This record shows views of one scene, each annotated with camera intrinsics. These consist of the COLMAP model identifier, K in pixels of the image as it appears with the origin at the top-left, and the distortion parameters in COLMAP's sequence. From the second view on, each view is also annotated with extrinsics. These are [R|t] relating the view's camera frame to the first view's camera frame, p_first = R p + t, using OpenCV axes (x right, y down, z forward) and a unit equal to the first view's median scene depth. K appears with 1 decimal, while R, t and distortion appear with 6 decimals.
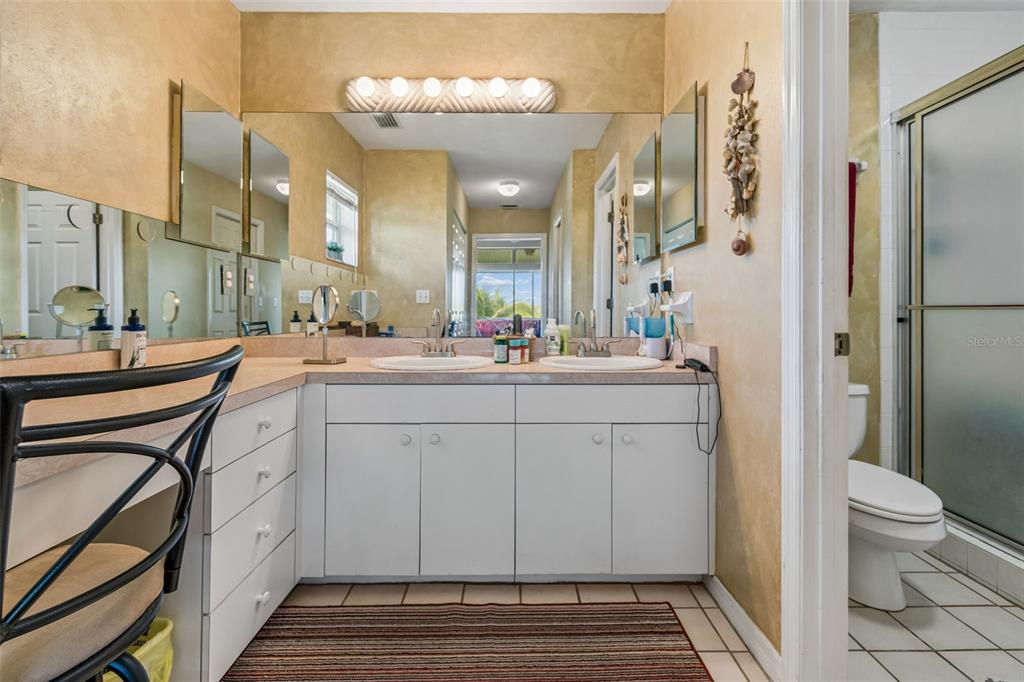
lens RADIAL K [[454.5, 0, 513.0], [0, 454.5, 312.8], [0, 0, 1]] dist [-0.000427, -0.000079]
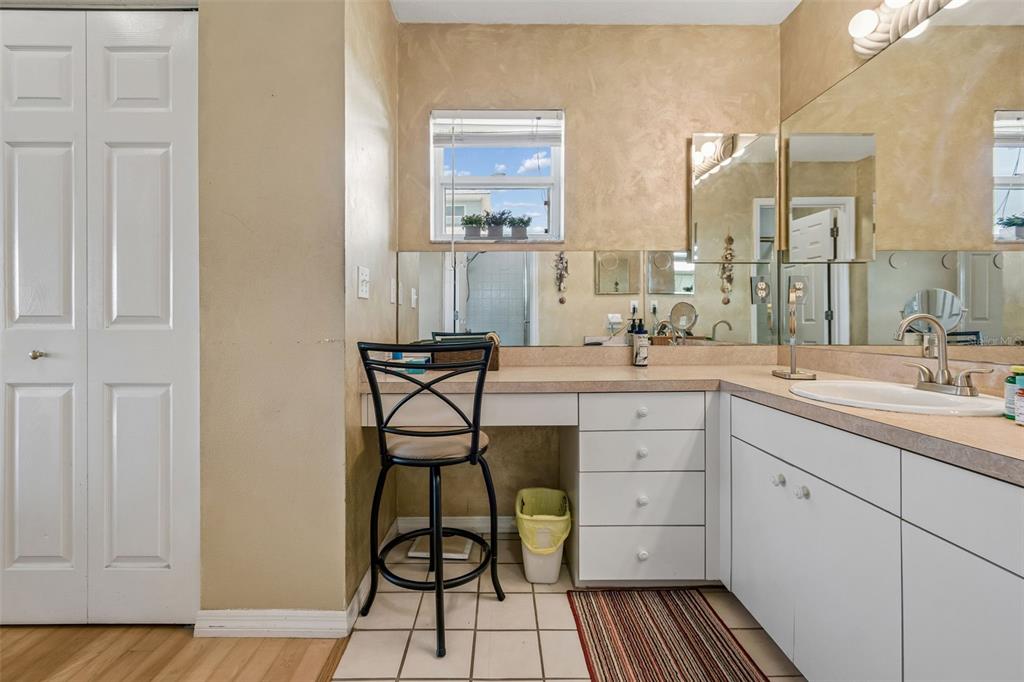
lens RADIAL K [[467.2, 0, 505.7], [0, 467.2, 320.0], [0, 0, 1]] dist [0.002180, 0.000362]
pose [[0.006268, -0.003006, -0.999976, 0.596247], [0.002587, 0.999992, -0.002990, -0.000898], [0.999977, -0.002568, 0.006275, 0.524004]]
